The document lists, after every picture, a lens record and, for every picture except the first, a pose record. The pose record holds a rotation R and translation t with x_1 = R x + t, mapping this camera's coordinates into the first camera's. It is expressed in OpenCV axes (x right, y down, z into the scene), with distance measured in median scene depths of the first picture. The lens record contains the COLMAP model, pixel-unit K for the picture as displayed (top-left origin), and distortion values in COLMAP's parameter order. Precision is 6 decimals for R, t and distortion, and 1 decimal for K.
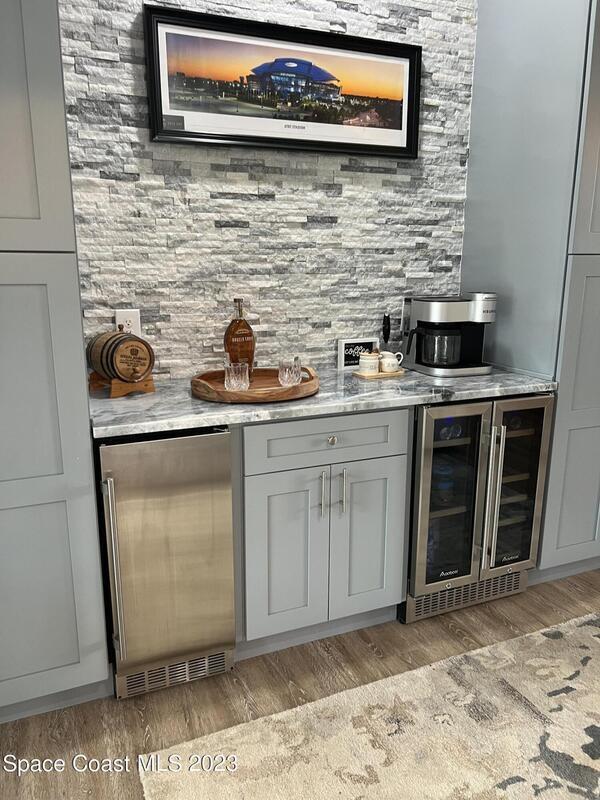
lens RADIAL K [[607.3, 0, 298.9], [0, 607.3, 401.5], [0, 0, 1]] dist [0.044724, -0.053671]
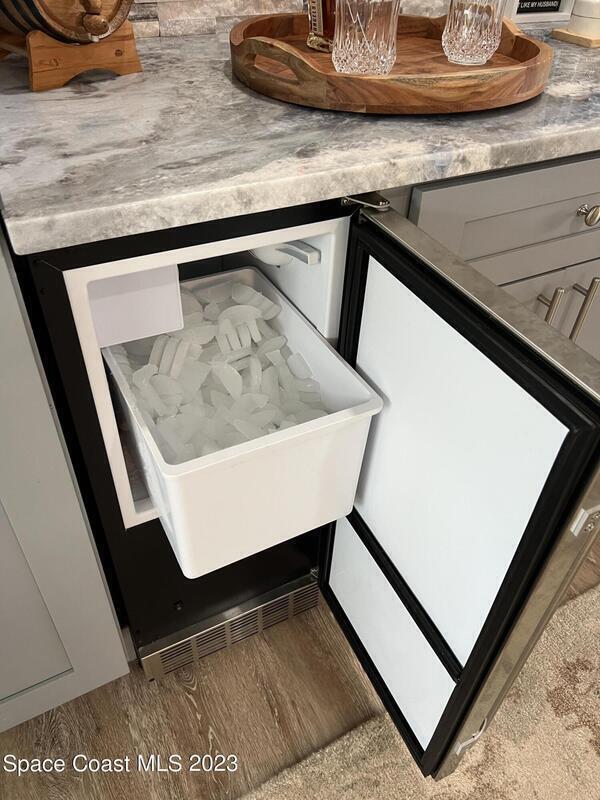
lens RADIAL K [[607.3, 0, 299.0], [0, 607.3, 402.6], [0, 0, 1]] dist [0.044724, -0.053671]
pose [[0.995693, -0.026657, 0.088792, -0.196579], [-0.018861, 0.879492, 0.475541, -0.020347], [-0.090768, -0.475167, 0.875201, 0.601463]]
